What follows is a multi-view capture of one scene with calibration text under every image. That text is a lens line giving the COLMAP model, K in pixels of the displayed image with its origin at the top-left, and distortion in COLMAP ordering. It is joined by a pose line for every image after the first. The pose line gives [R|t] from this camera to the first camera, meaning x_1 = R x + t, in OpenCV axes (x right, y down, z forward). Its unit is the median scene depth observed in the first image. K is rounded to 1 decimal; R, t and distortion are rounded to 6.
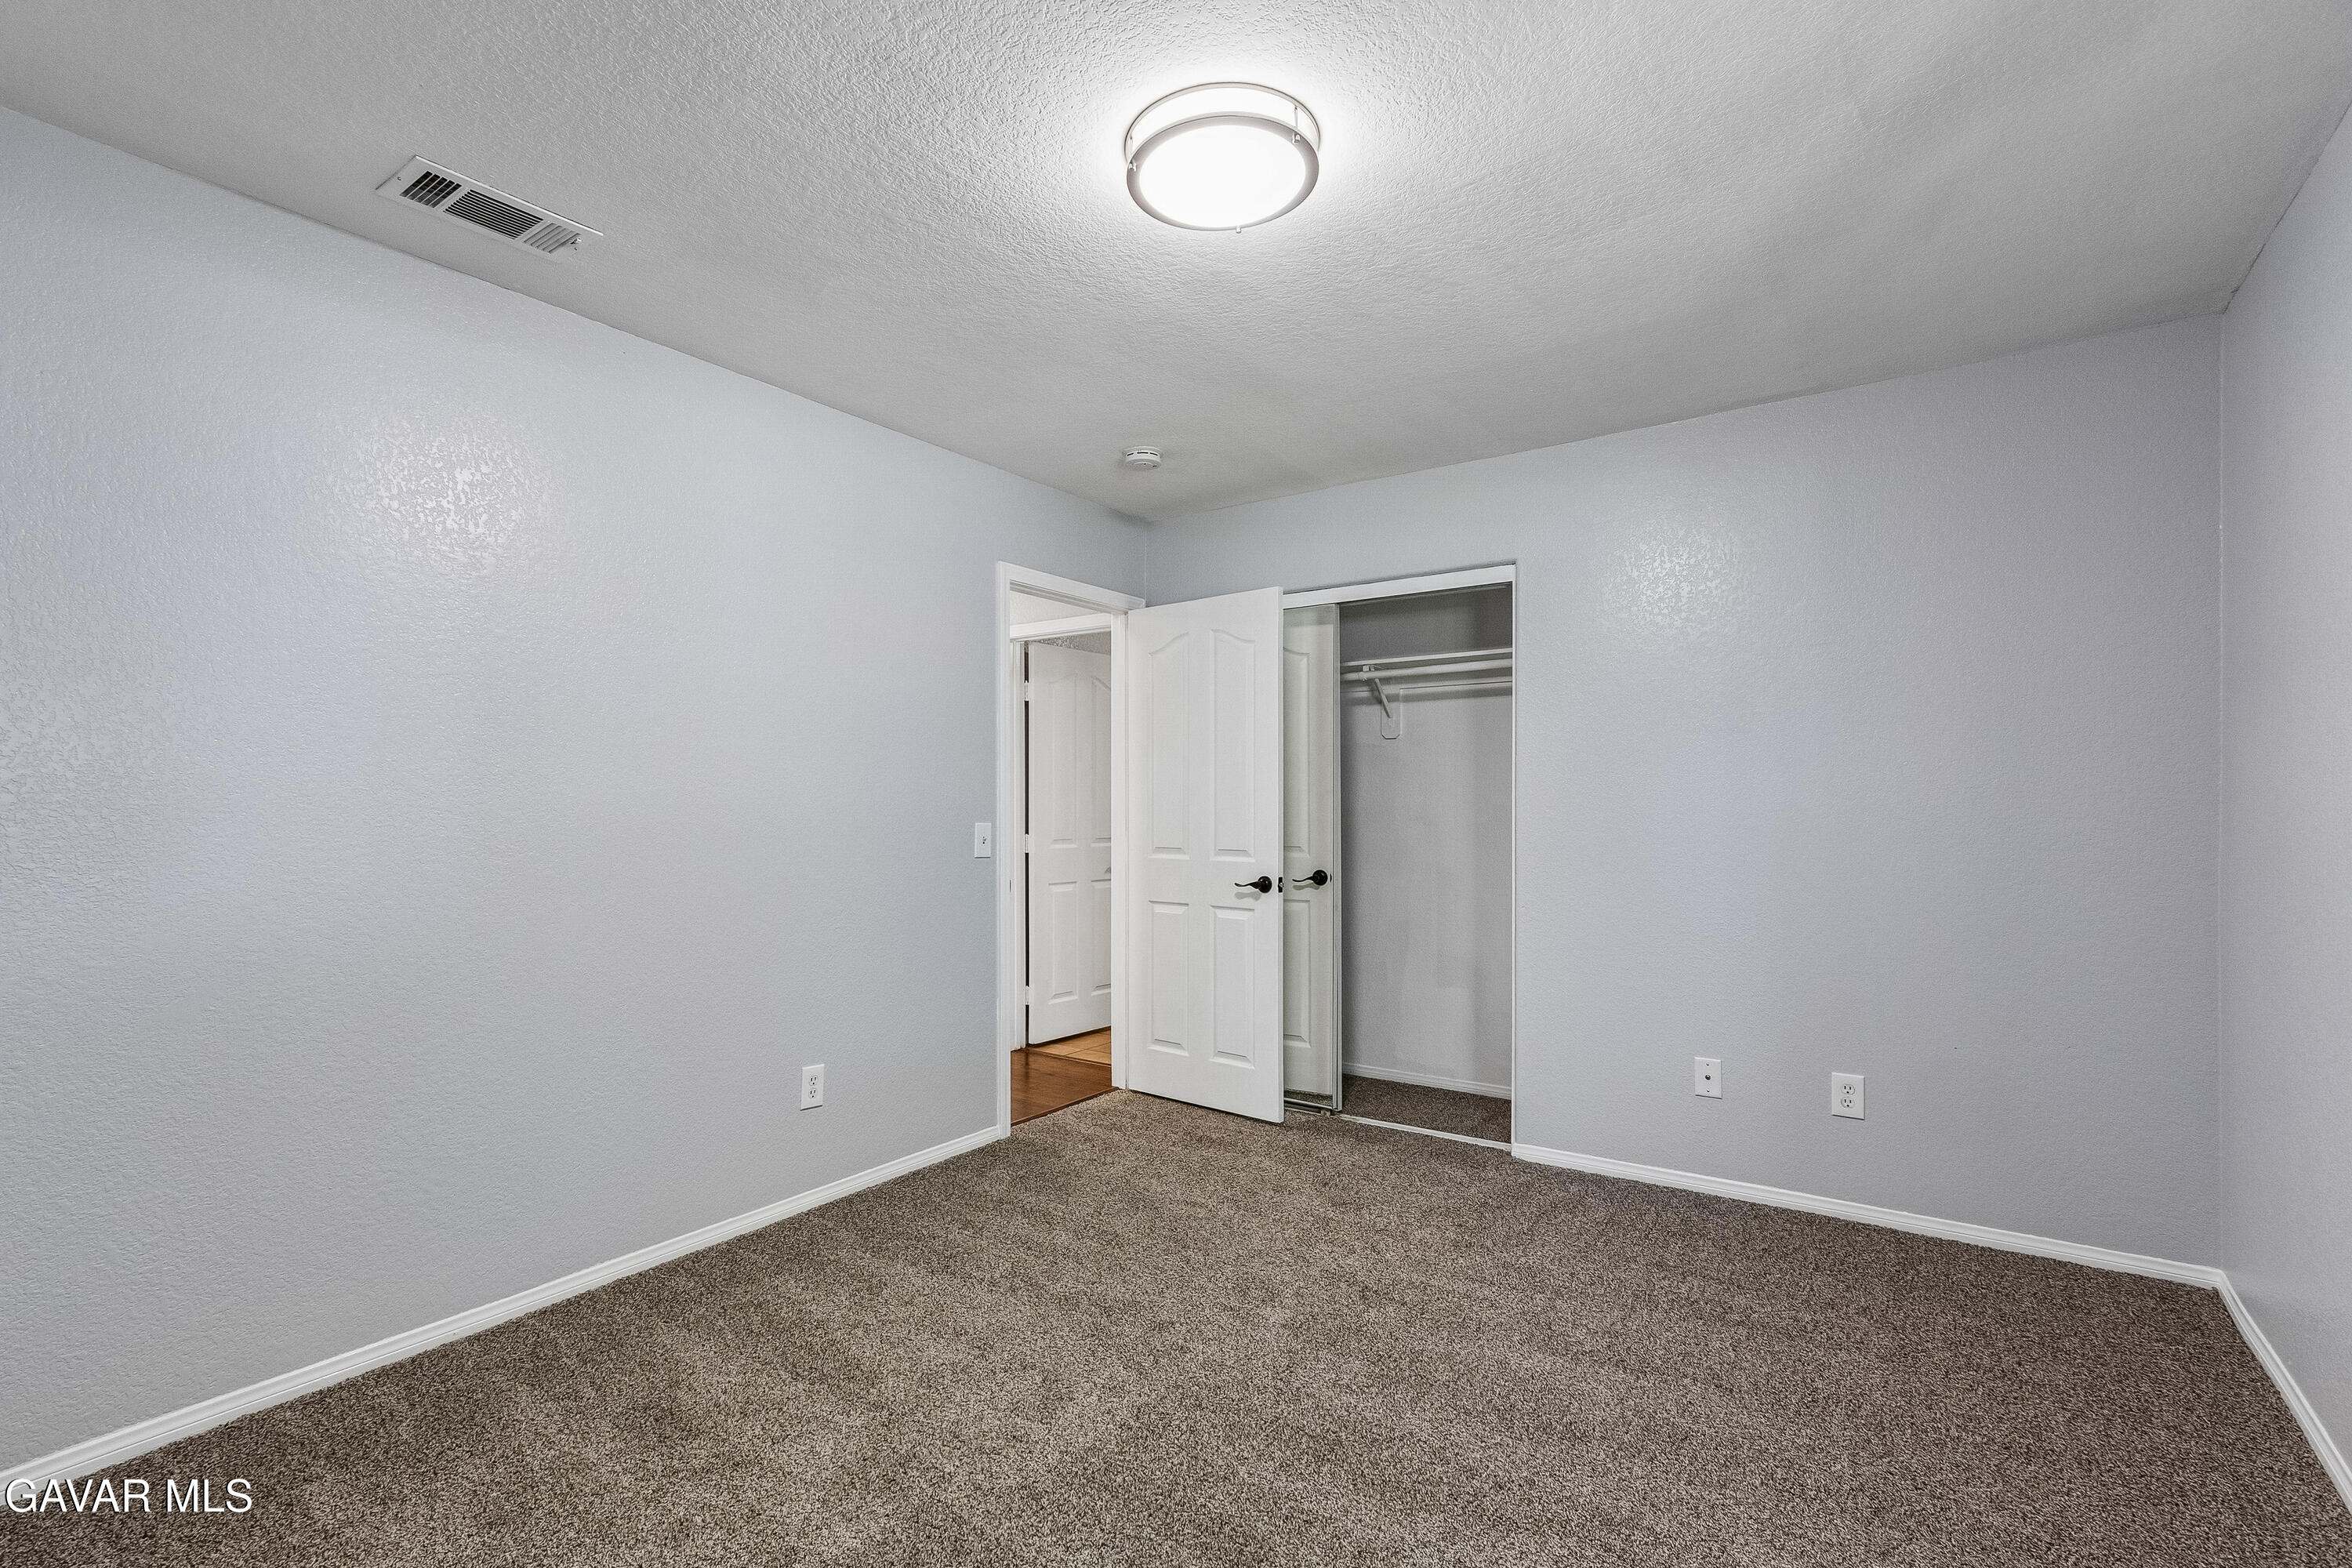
lens RADIAL K [[1065.1, 0, 1124.1], [0, 1065.1, 794.0], [0, 0, 1]] dist [0.004994, -0.000396]
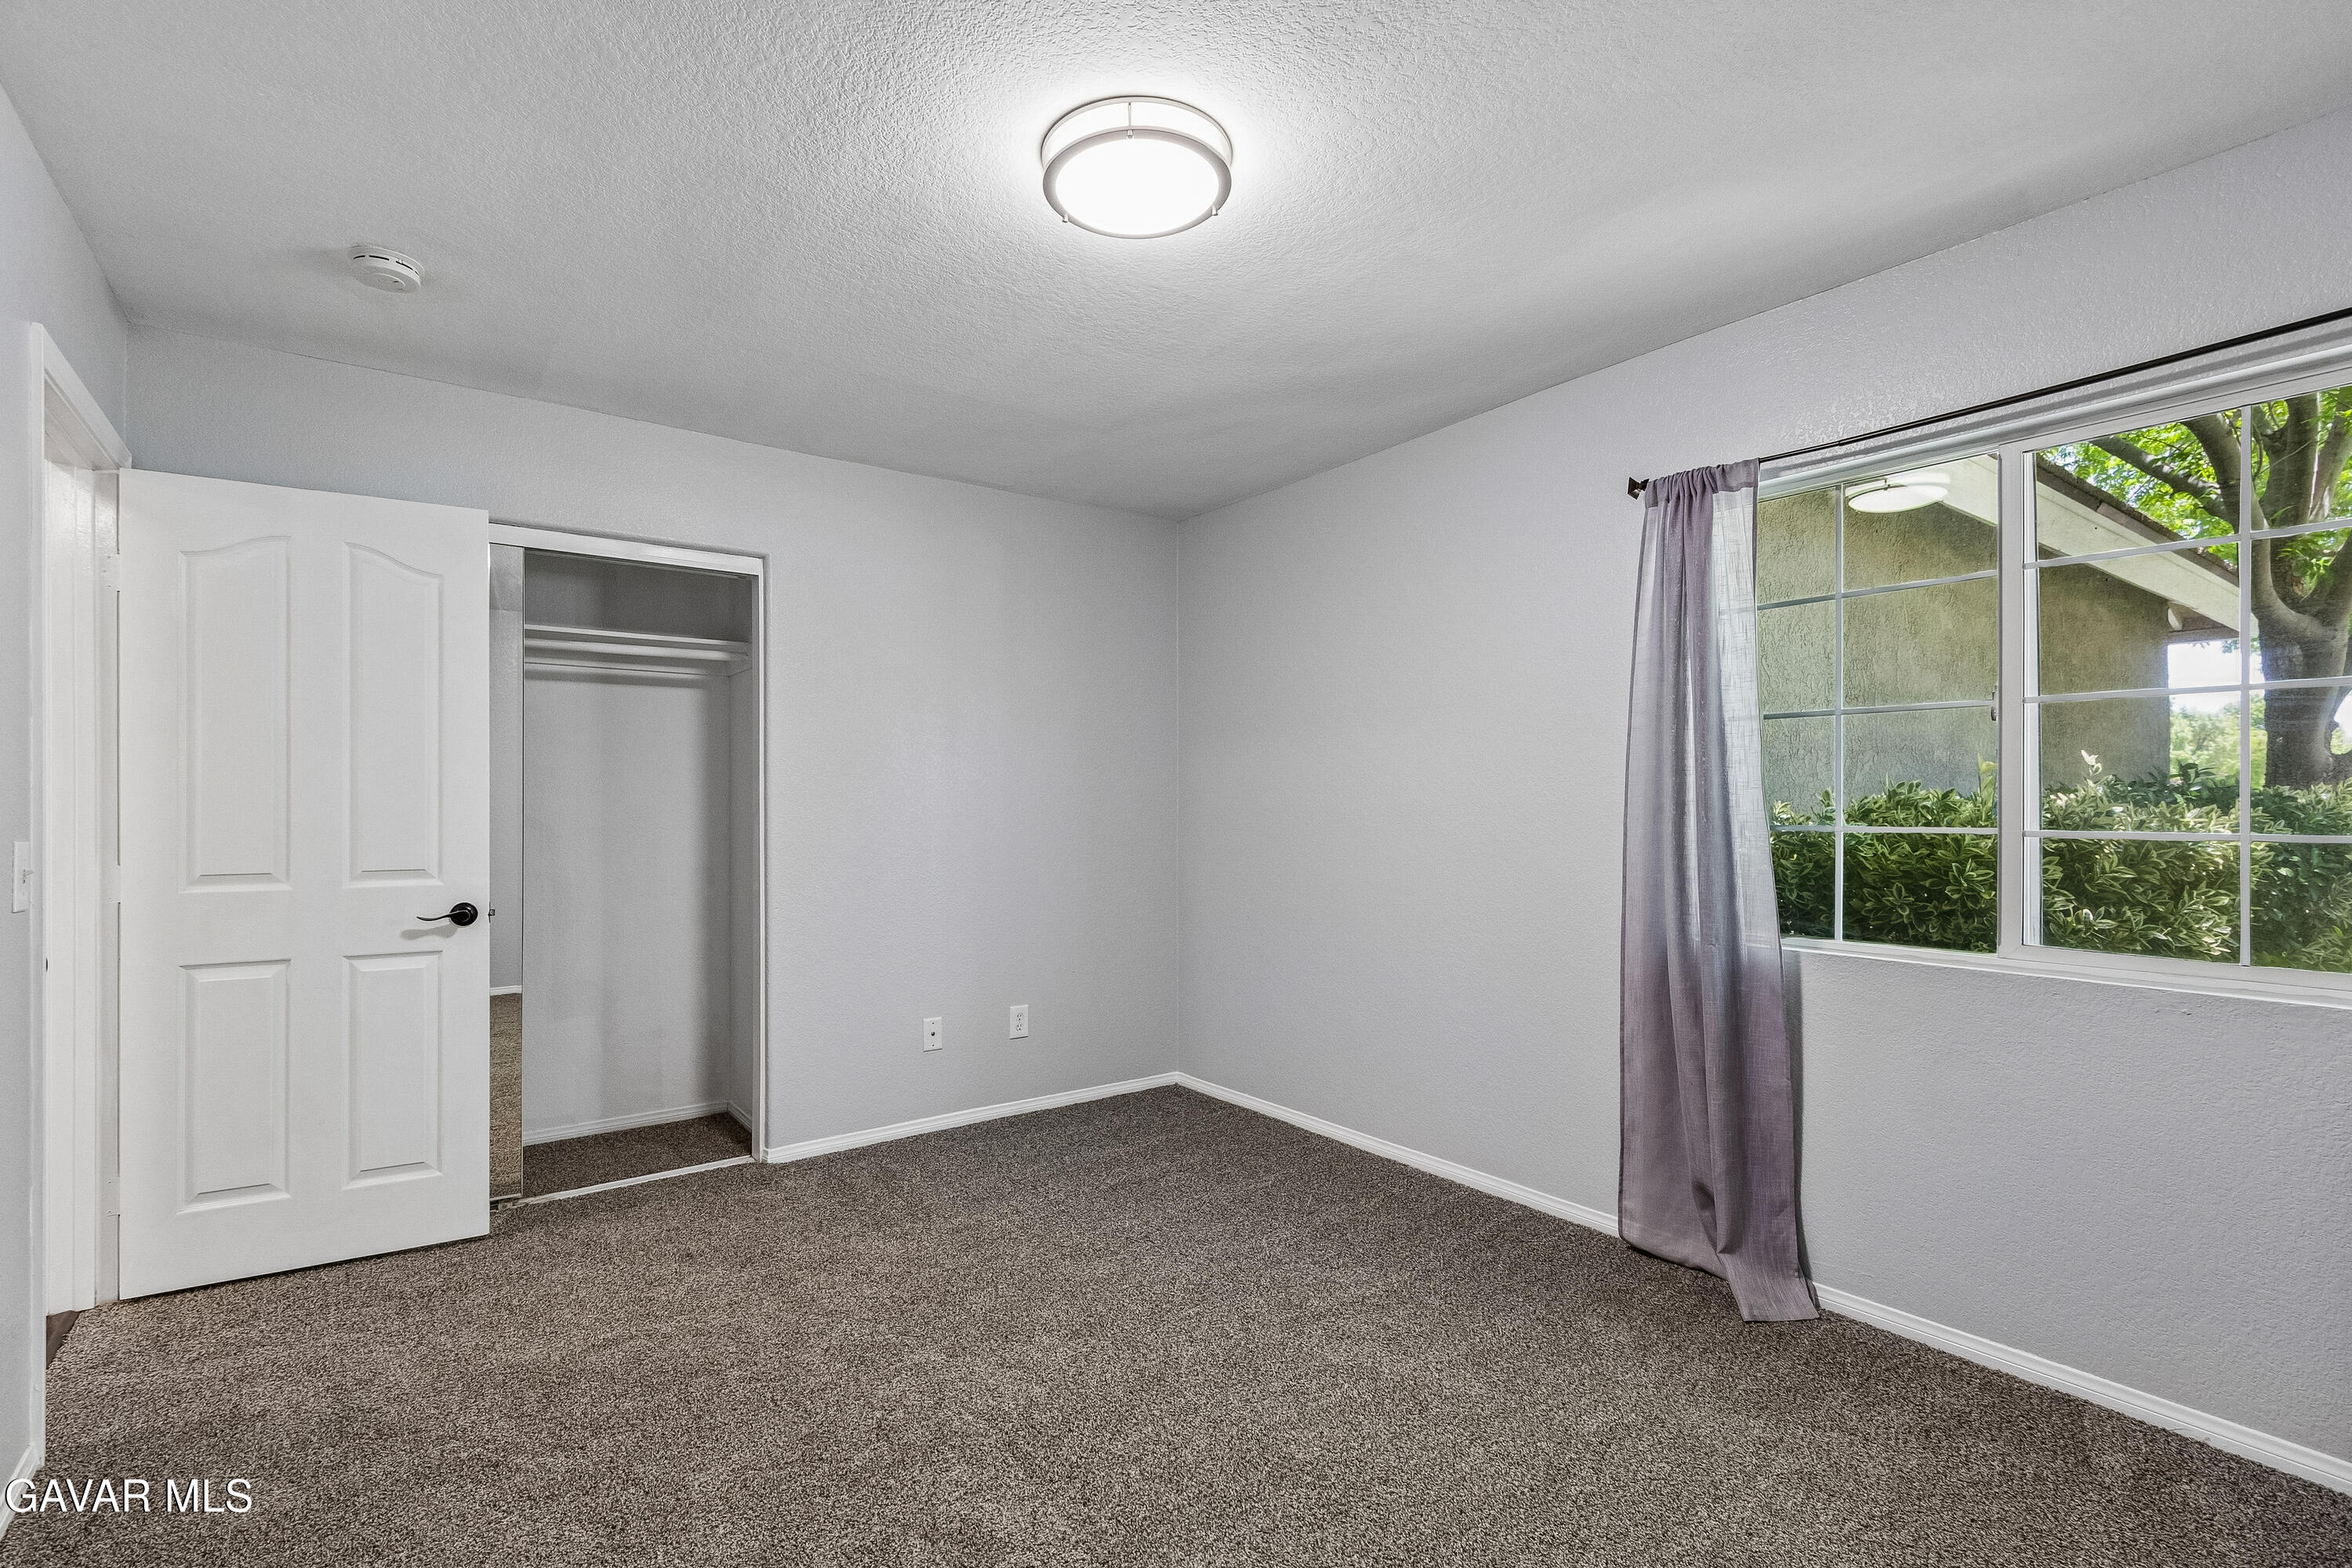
lens RADIAL K [[1065.1, 0, 1173.5], [0, 1065.1, 793.8], [0, 0, 1]] dist [0.004994, -0.000396]
pose [[0.299914, 0.009938, 0.953914, -0.431560], [-0.008044, 0.999937, -0.007888, 0.004521], [-0.953932, -0.005308, 0.299975, 0.330042]]
